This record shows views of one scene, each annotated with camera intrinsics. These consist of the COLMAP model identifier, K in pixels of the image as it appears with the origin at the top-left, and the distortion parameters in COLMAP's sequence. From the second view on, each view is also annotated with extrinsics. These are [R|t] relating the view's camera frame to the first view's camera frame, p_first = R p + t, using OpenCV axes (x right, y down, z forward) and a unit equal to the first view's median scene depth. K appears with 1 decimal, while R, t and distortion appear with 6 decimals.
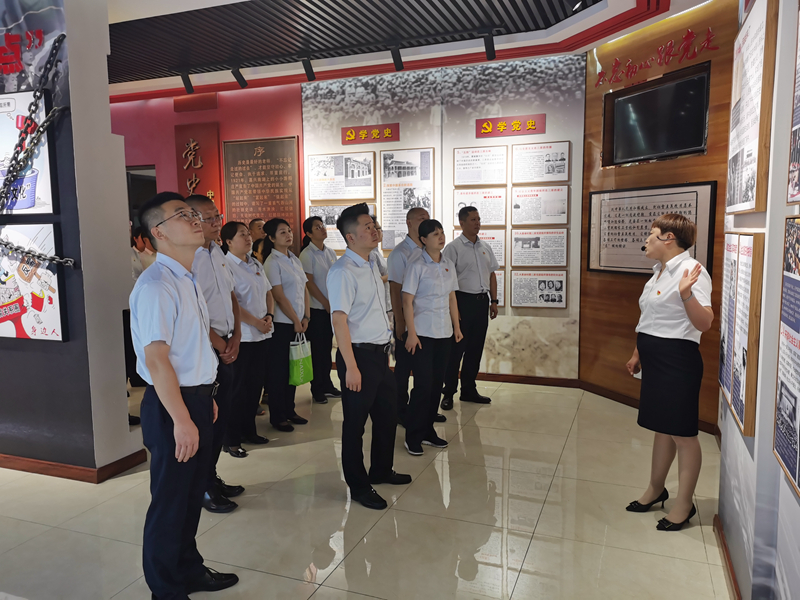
lens RADIAL K [[620.6, 0, 397.2], [0, 620.6, 299.0], [0, 0, 1]] dist [0.052389, -0.040817]
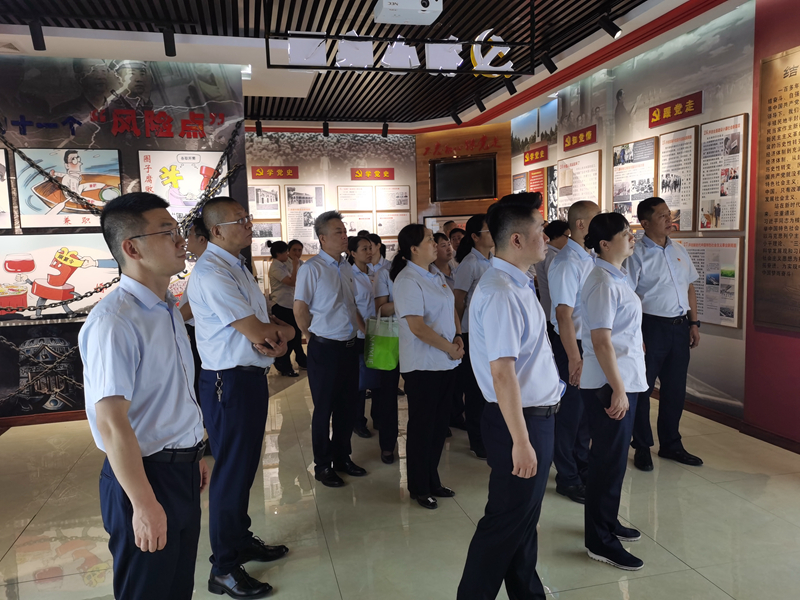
lens RADIAL K [[620.6, 0, 396.7], [0, 620.6, 300.5], [0, 0, 1]] dist [0.052389, -0.040817]
pose [[0.815743, -0.068312, 0.574367, -0.686241], [0.080715, 0.996730, 0.003910, 0.039171], [-0.572755, 0.043170, 0.818589, -0.301529]]
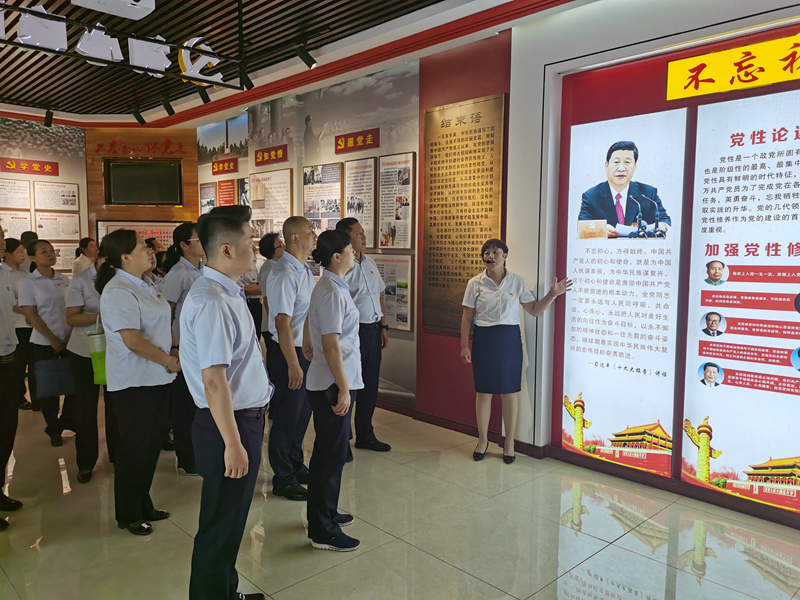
lens RADIAL K [[620.6, 0, 396.7], [0, 620.6, 299.6], [0, 0, 1]] dist [0.052389, -0.040817]
pose [[0.421988, -0.061373, 0.904522, -0.729215], [0.082671, 0.996154, 0.029022, 0.035761], [-0.902824, 0.062531, 0.425439, -0.278276]]
